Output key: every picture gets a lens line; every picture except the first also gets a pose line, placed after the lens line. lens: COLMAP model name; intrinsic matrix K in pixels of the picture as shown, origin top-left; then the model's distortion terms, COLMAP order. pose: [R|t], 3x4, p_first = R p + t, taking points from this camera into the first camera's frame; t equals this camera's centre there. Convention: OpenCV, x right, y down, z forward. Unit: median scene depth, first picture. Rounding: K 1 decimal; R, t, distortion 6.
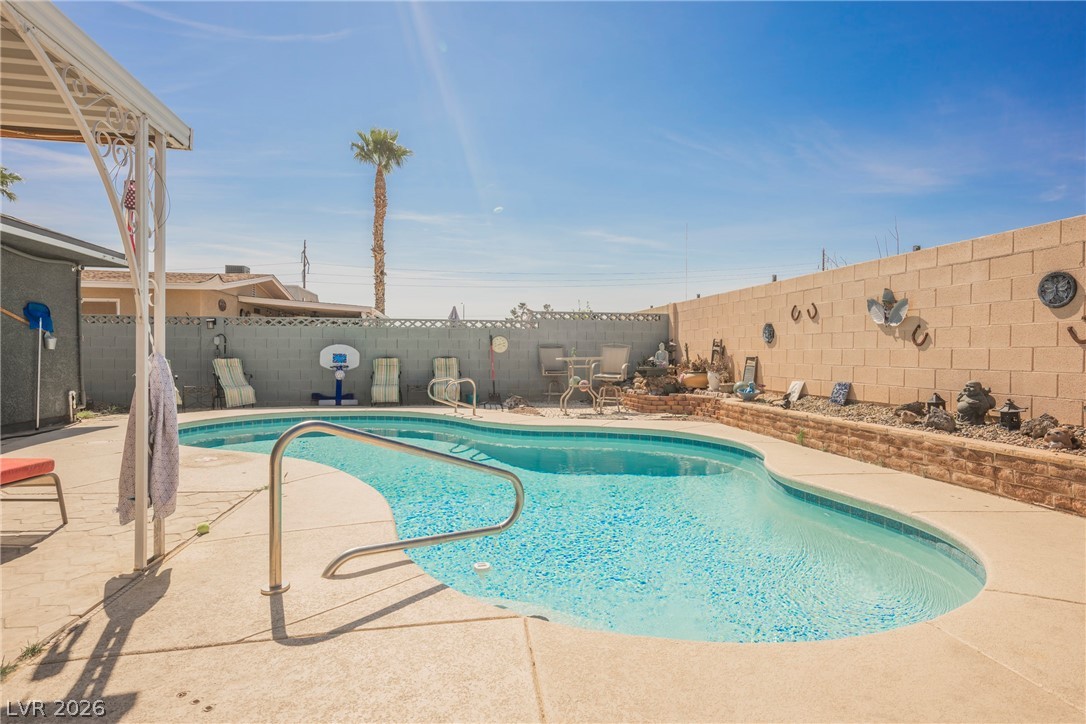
lens RADIAL K [[599.4, 0, 547.7], [0, 599.4, 364.5], [0, 0, 1]] dist [-0.003418, -0.001215]
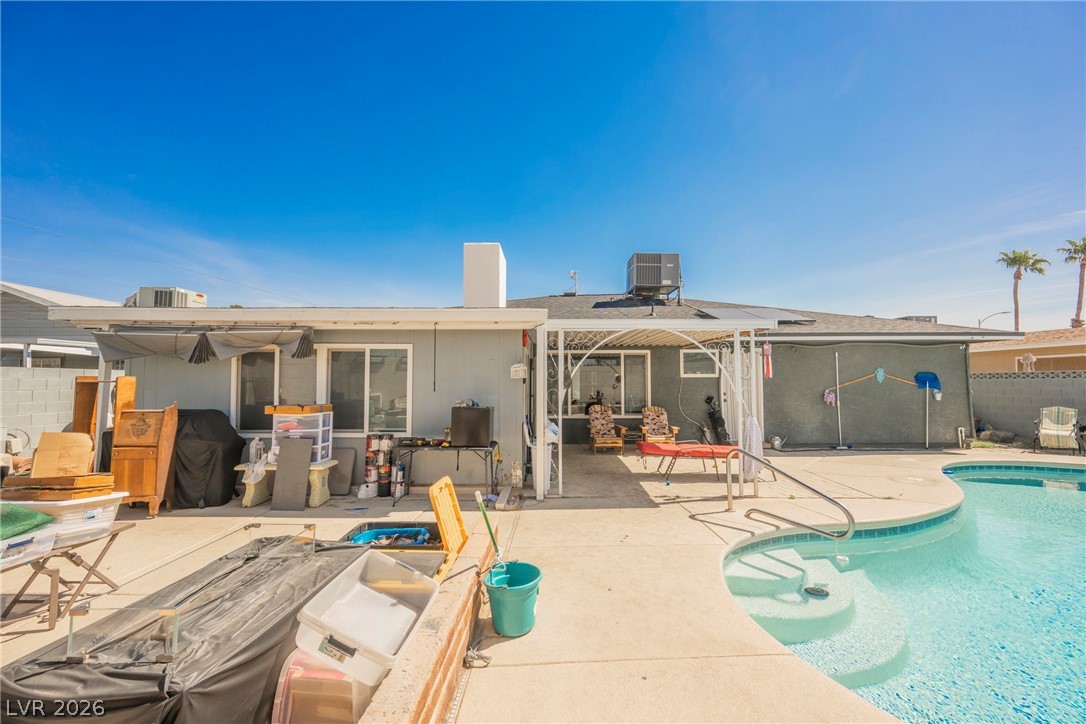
lens RADIAL K [[420.8, 0, 549.5], [0, 420.8, 363.4], [0, 0, 1]] dist [-0.000124, -0.000086]
pose [[-0.178392, -0.053156, -0.982523, 0.466604], [-0.016921, 0.998558, -0.050951, -0.048164], [0.983814, 0.007536, -0.179034, 0.170177]]
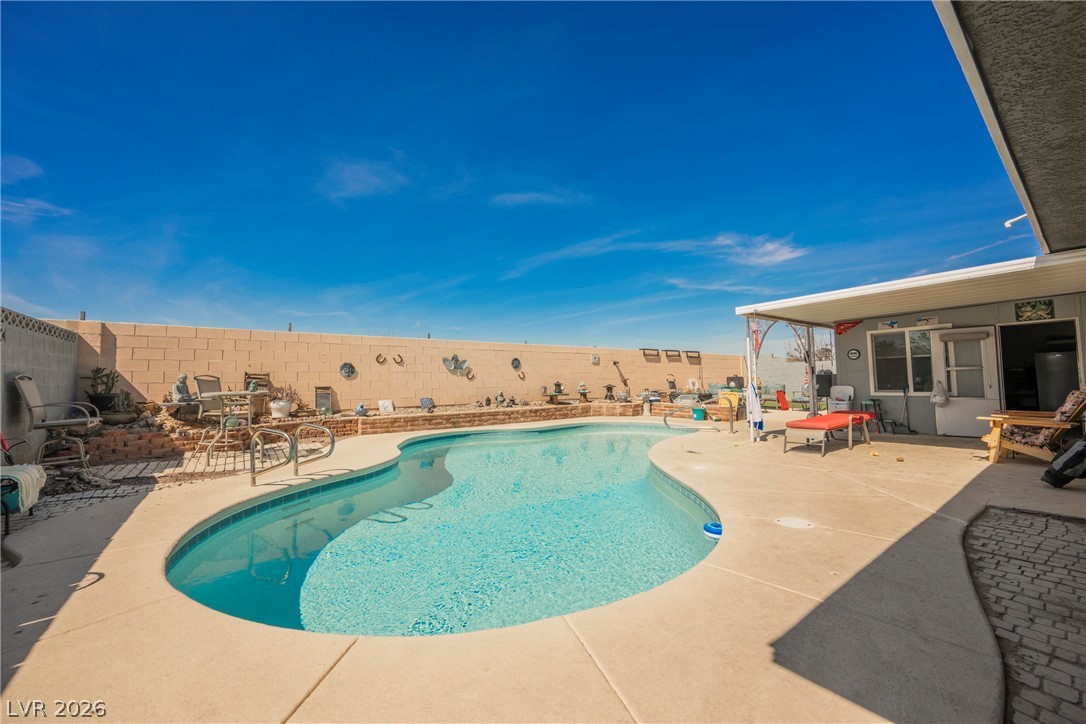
lens RADIAL K [[424.8, 0, 543.7], [0, 424.8, 362.5], [0, 0, 1]] dist [0.000589, -0.000310]
pose [[-0.458585, 0.037352, 0.887865, -0.823211], [0.024390, 0.999269, -0.029441, -0.030795], [-0.888316, 0.008154, -0.459161, 1.144570]]
